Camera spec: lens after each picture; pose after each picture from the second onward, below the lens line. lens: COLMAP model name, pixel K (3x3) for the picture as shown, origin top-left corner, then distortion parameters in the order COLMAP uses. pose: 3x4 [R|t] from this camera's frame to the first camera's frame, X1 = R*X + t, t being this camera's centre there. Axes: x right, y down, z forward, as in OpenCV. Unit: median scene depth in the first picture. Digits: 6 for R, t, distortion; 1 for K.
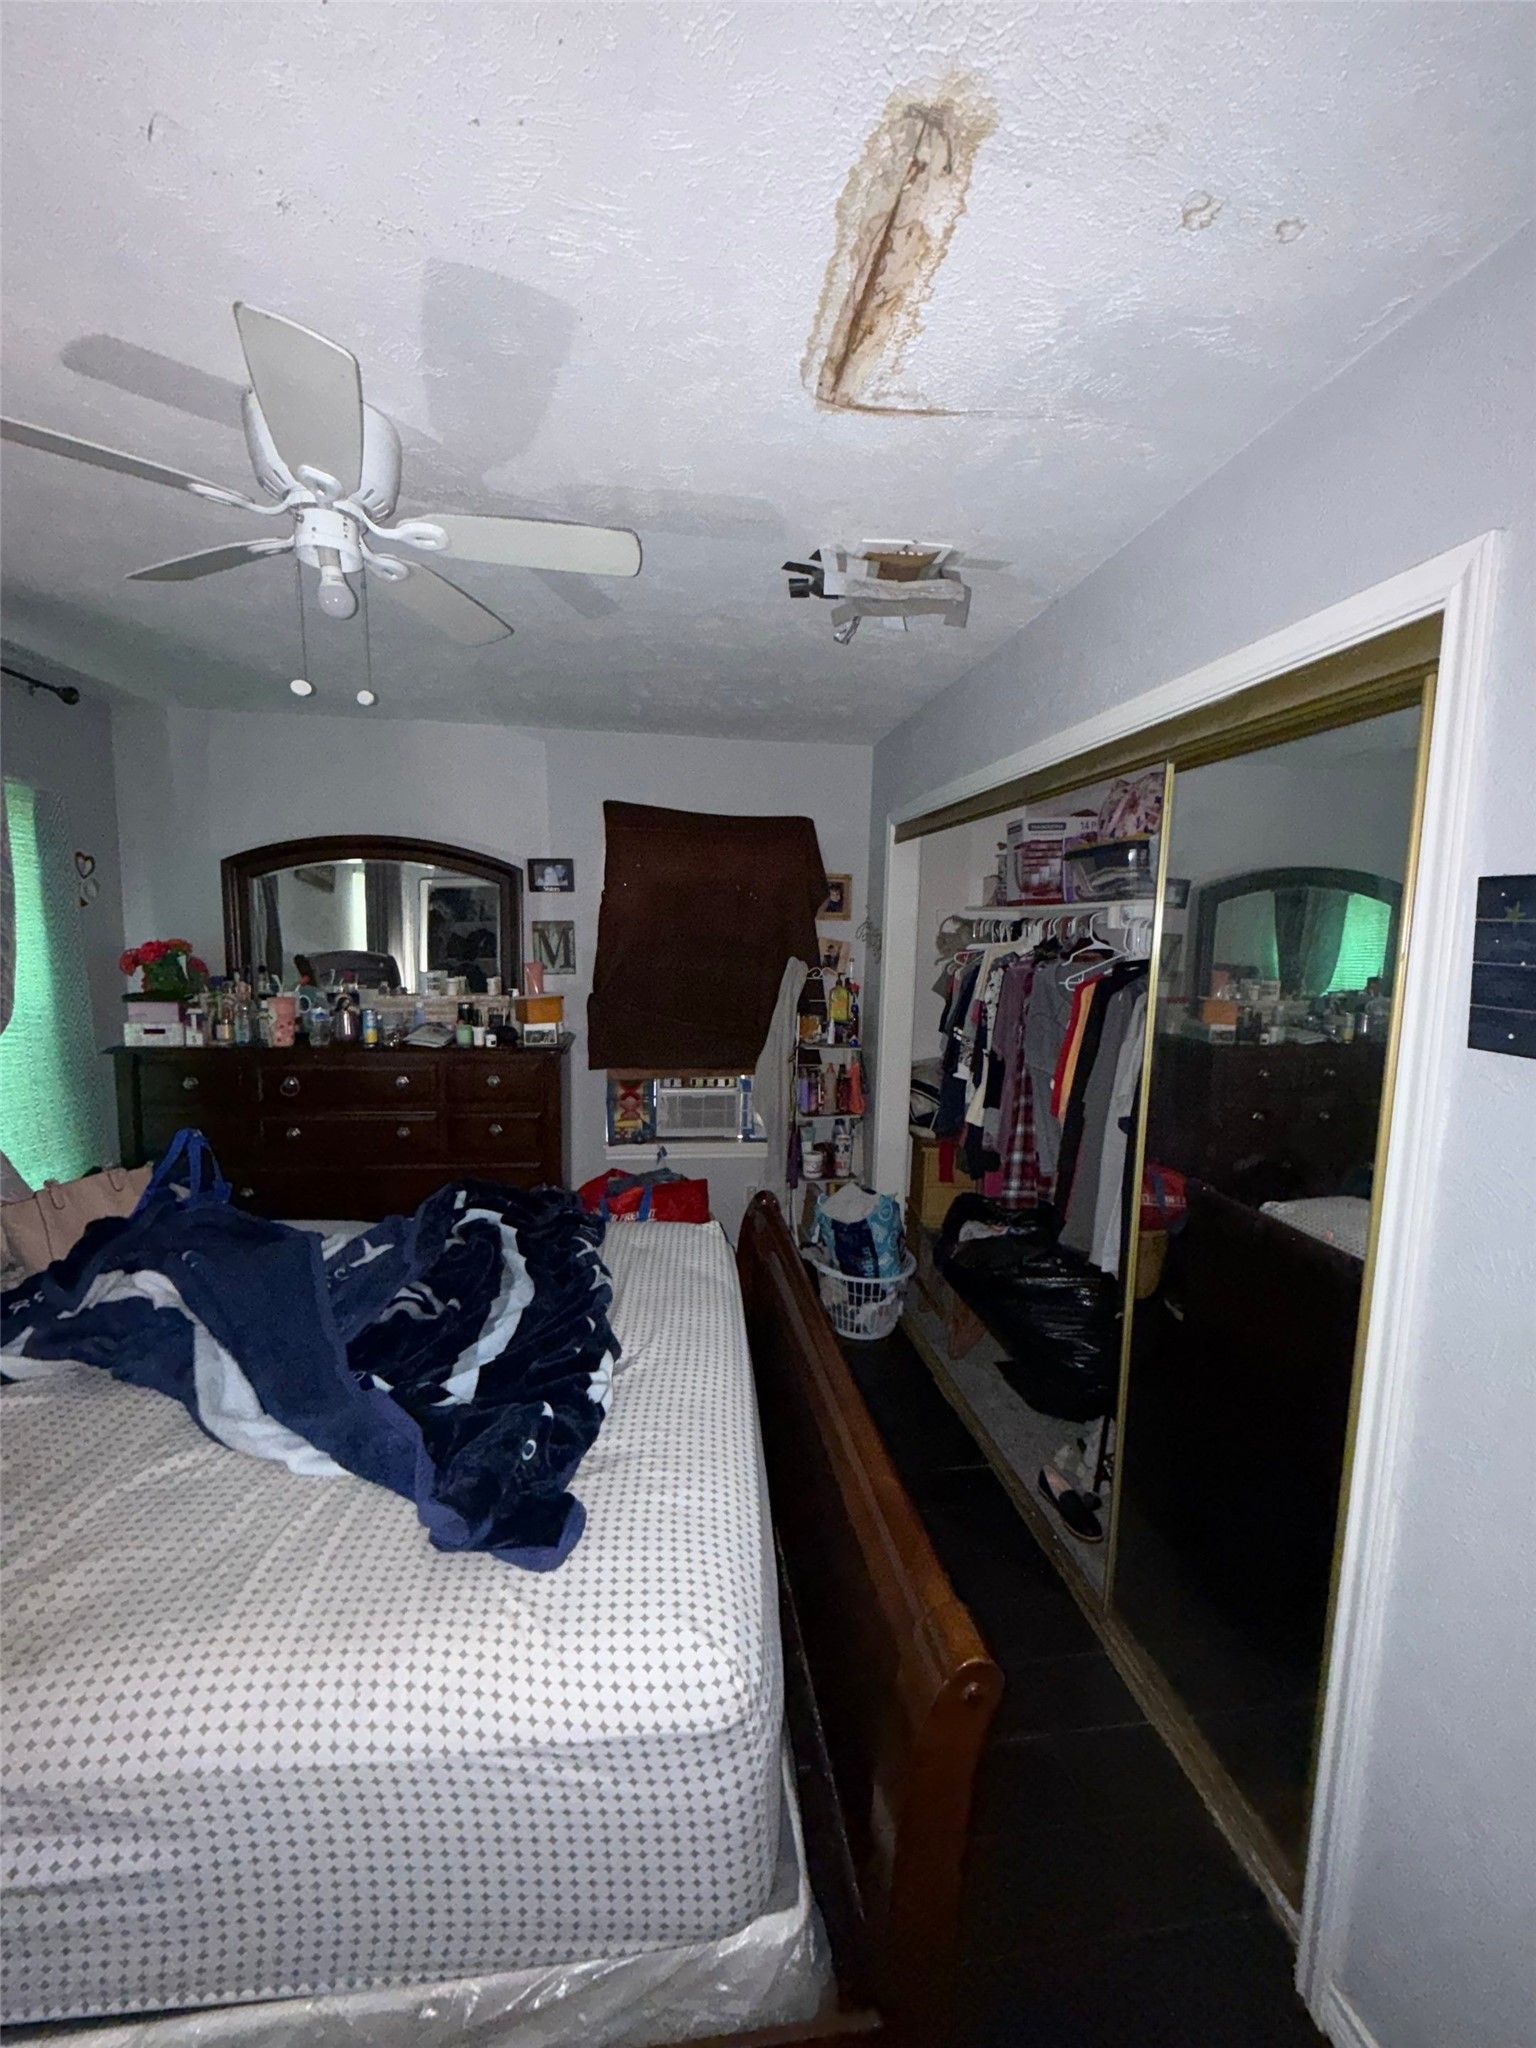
lens RADIAL K [[818.9, 0, 766.0], [0, 818.9, 1020.3], [0, 0, 1]] dist [0.000190, 0.000035]
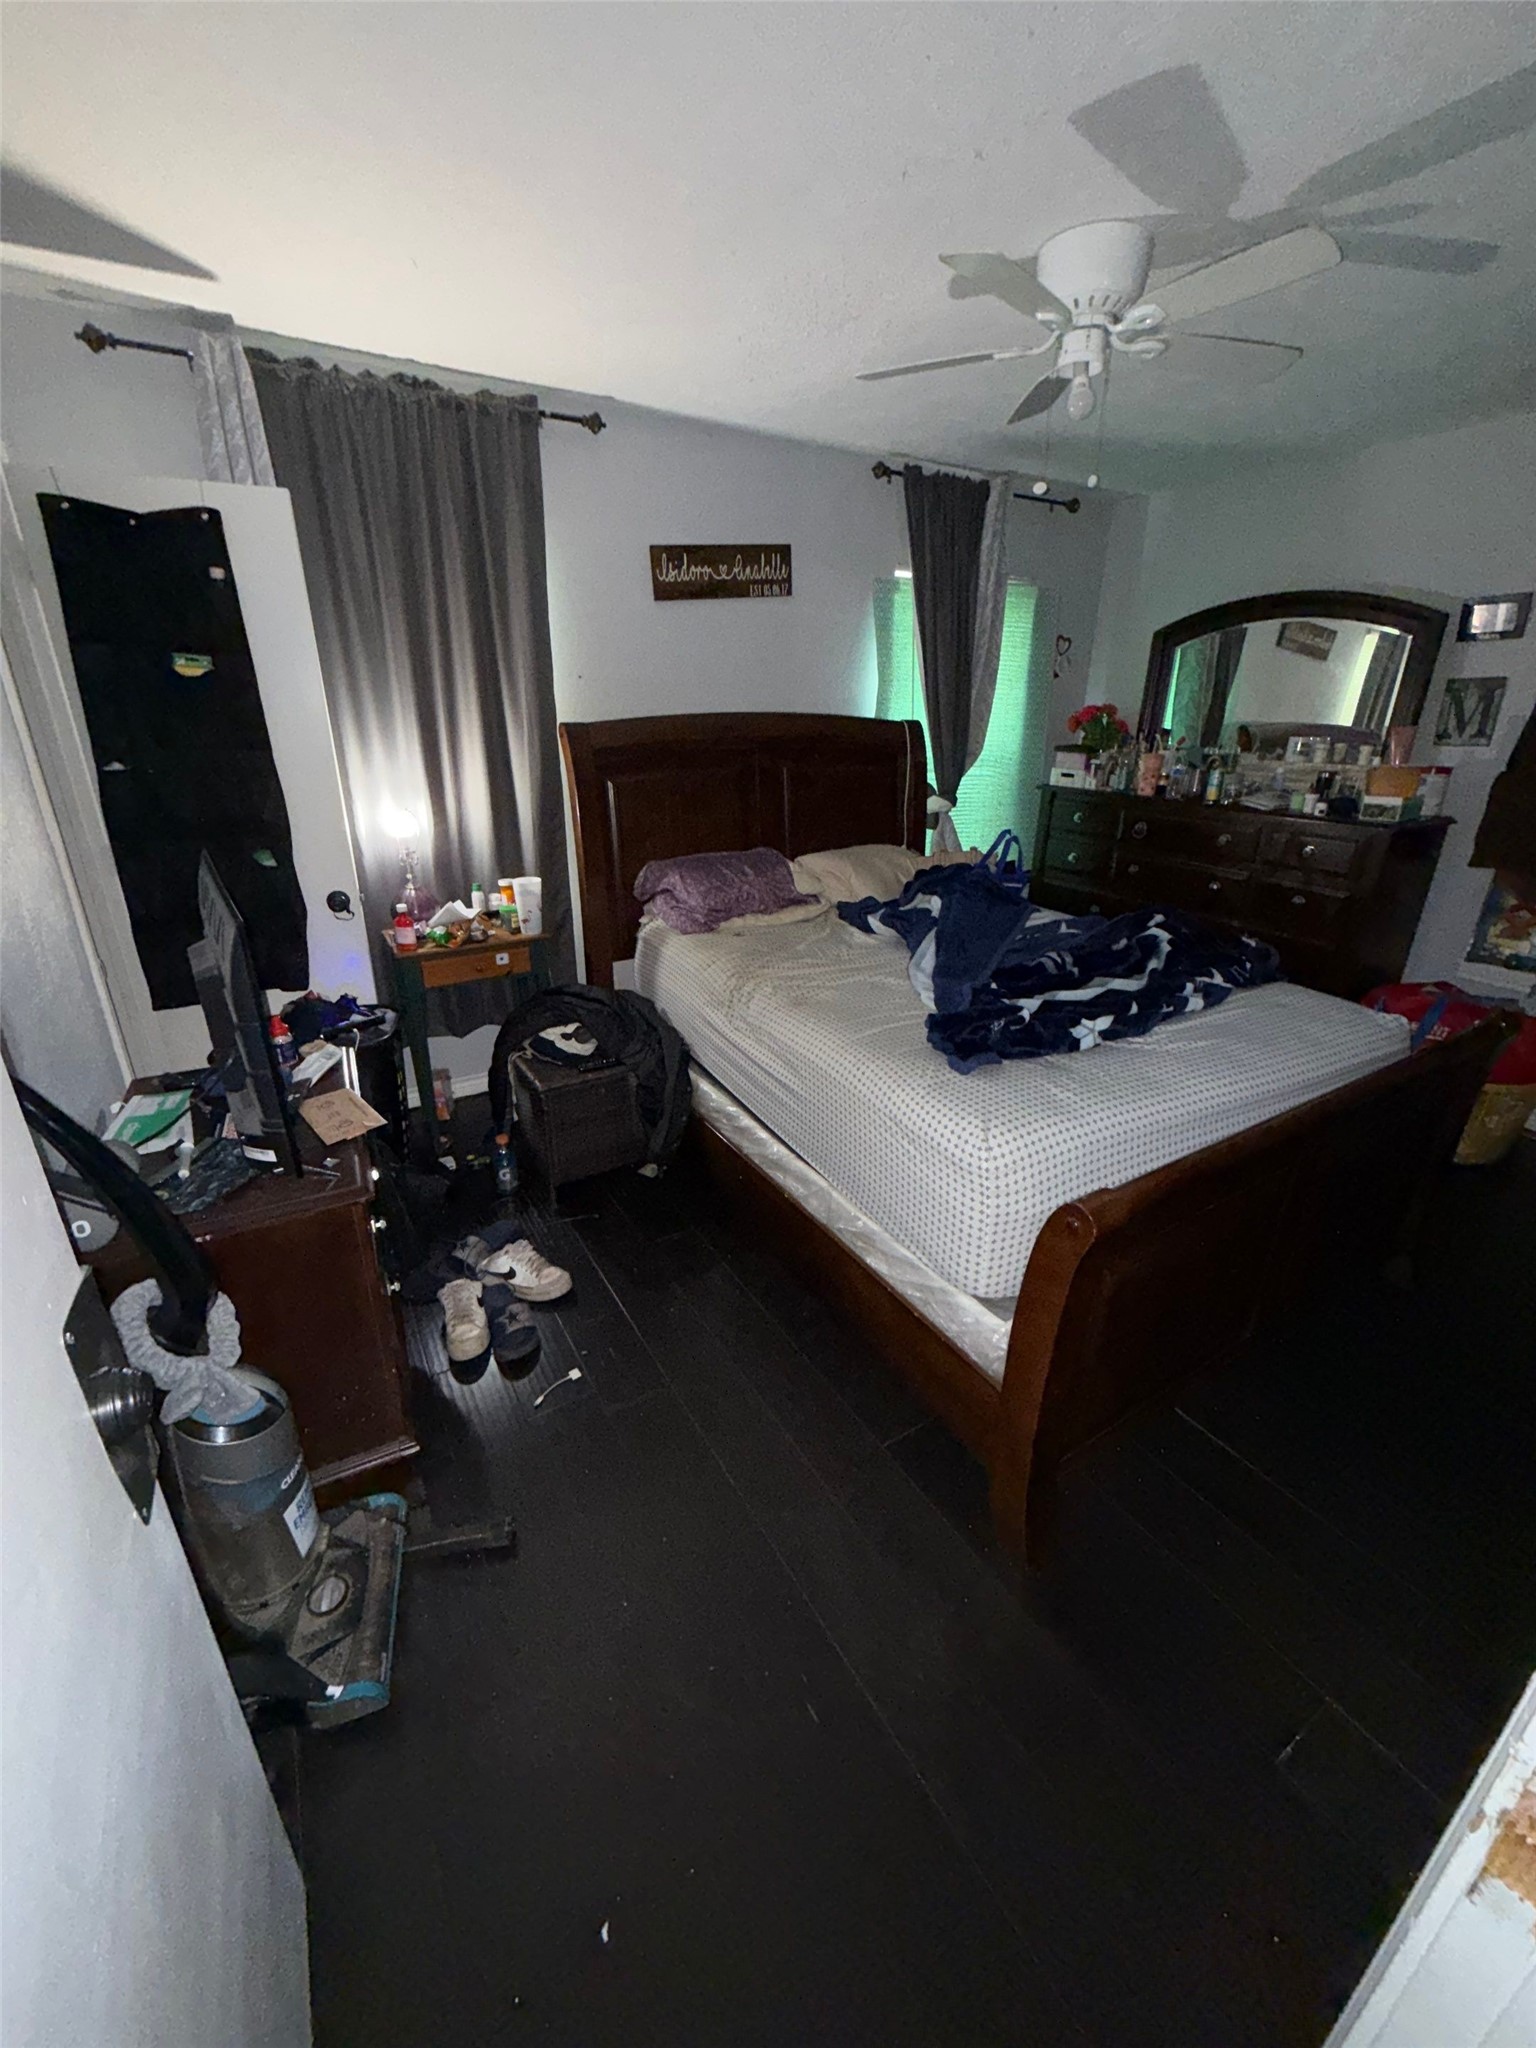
lens RADIAL K [[818.9, 0, 769.7], [0, 818.9, 1022.9], [0, 0, 1]] dist [0.000190, 0.000035]
pose [[0.394853, 0.322478, -0.860290, 0.347749], [-0.102969, 0.946010, 0.307349, 0.035126], [0.912956, -0.032775, 0.406739, -0.010623]]
